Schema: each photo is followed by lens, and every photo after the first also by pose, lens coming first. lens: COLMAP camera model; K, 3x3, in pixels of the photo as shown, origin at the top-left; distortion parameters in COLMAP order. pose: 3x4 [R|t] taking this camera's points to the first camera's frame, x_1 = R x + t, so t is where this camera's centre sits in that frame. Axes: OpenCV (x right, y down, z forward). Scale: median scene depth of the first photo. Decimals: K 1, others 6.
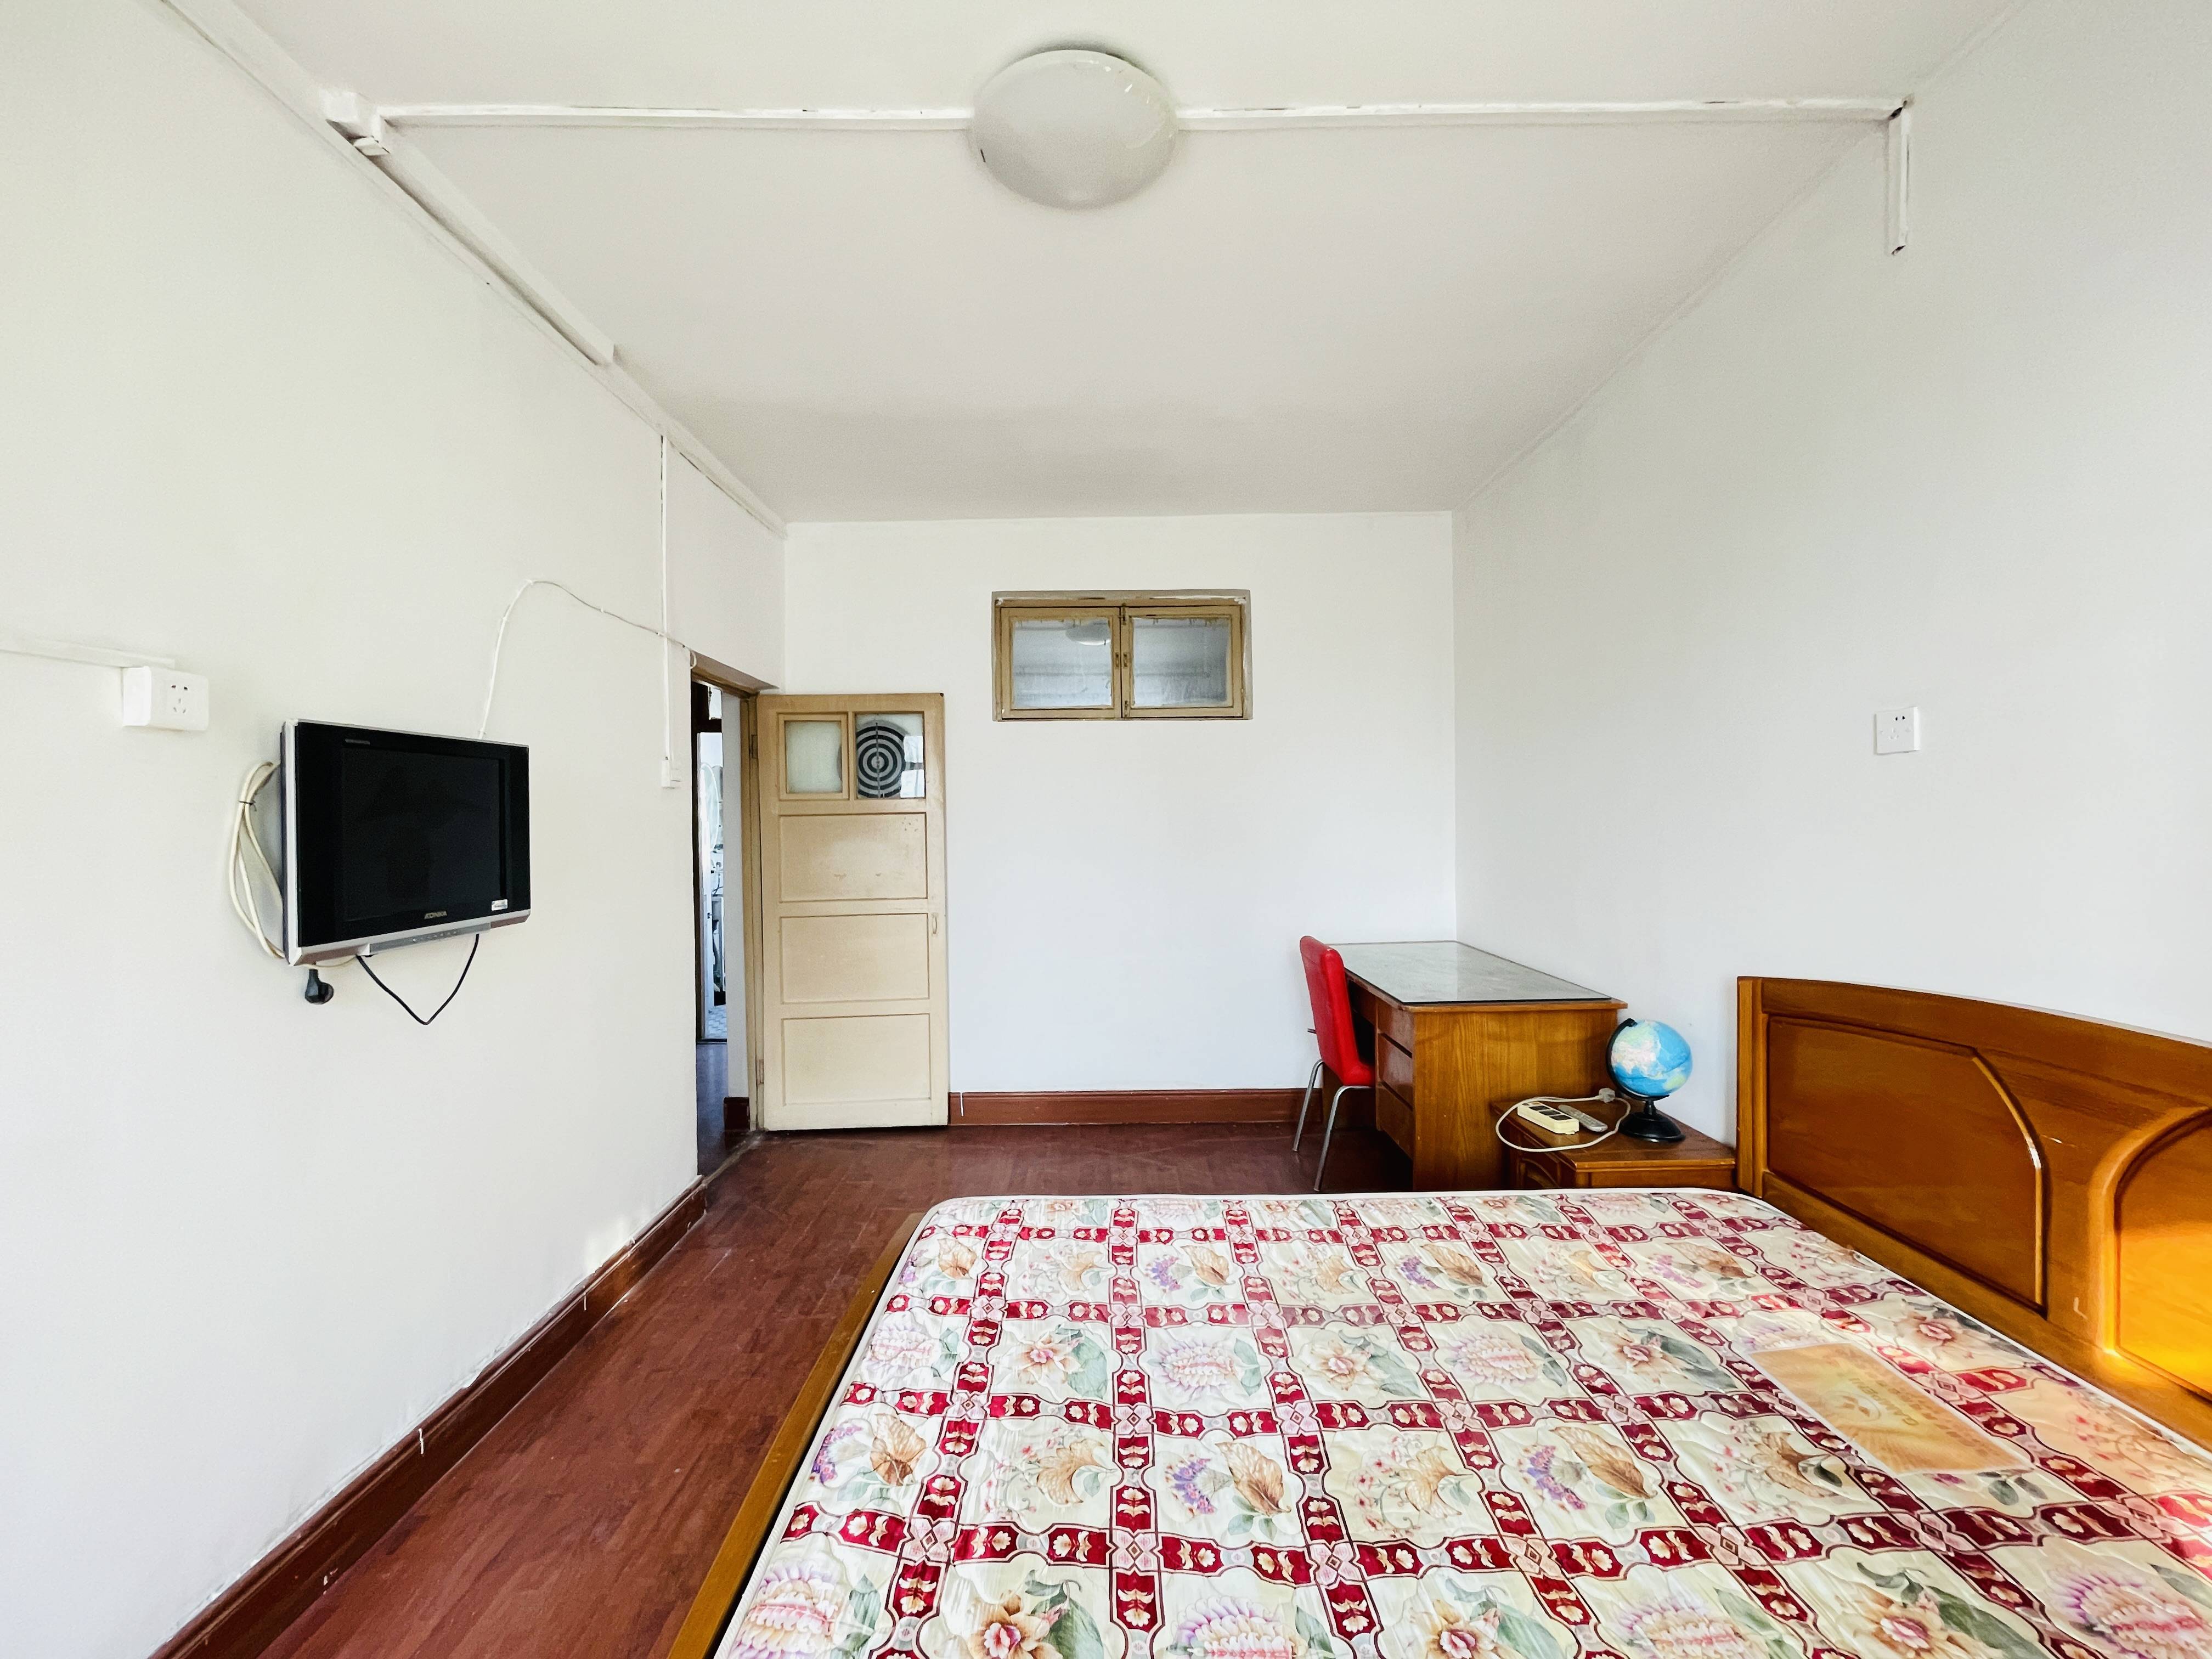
lens RADIAL K [[895.4, 0, 1107.2], [0, 895.4, 826.6], [0, 0, 1]] dist [-0.001090, -0.001151]
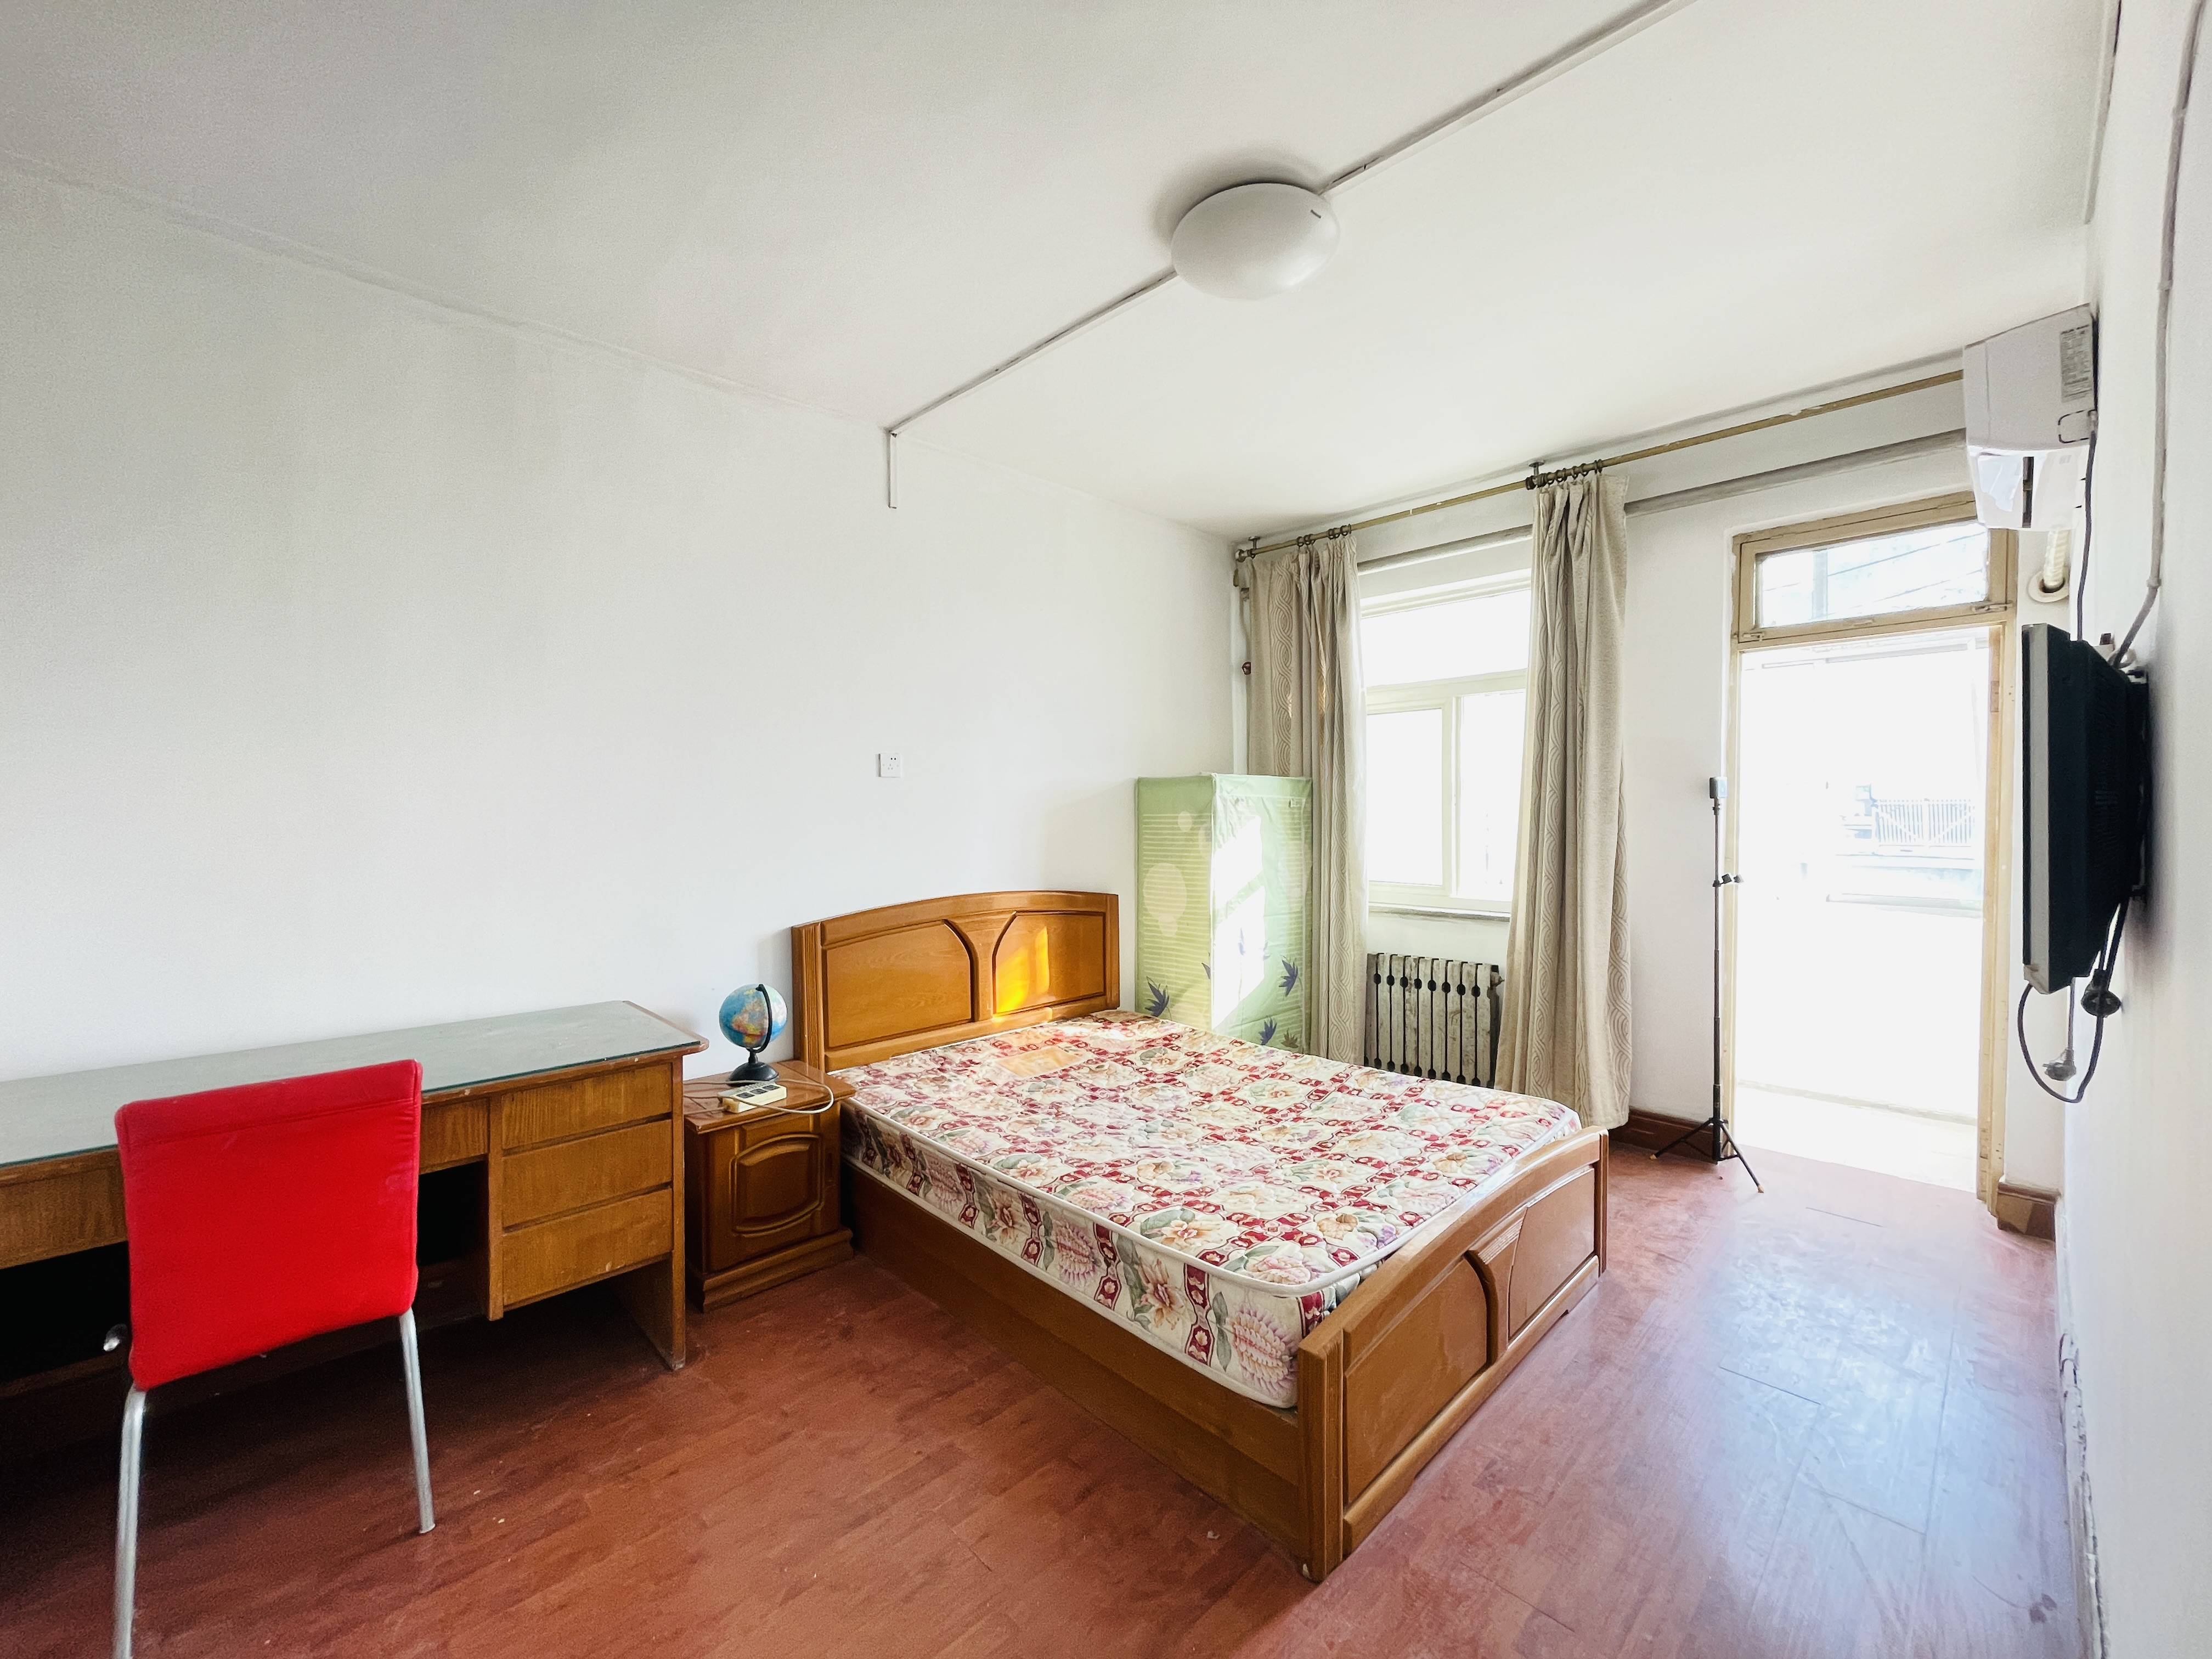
lens RADIAL K [[895.4, 0, 1105.4], [0, 895.4, 828.6], [0, 0, 1]] dist [-0.001090, -0.001151]
pose [[-0.695243, -0.003800, 0.718764, -0.913194], [0.011857, 0.999789, 0.016755, -0.005133], [-0.718677, 0.020171, -0.695052, 2.380373]]
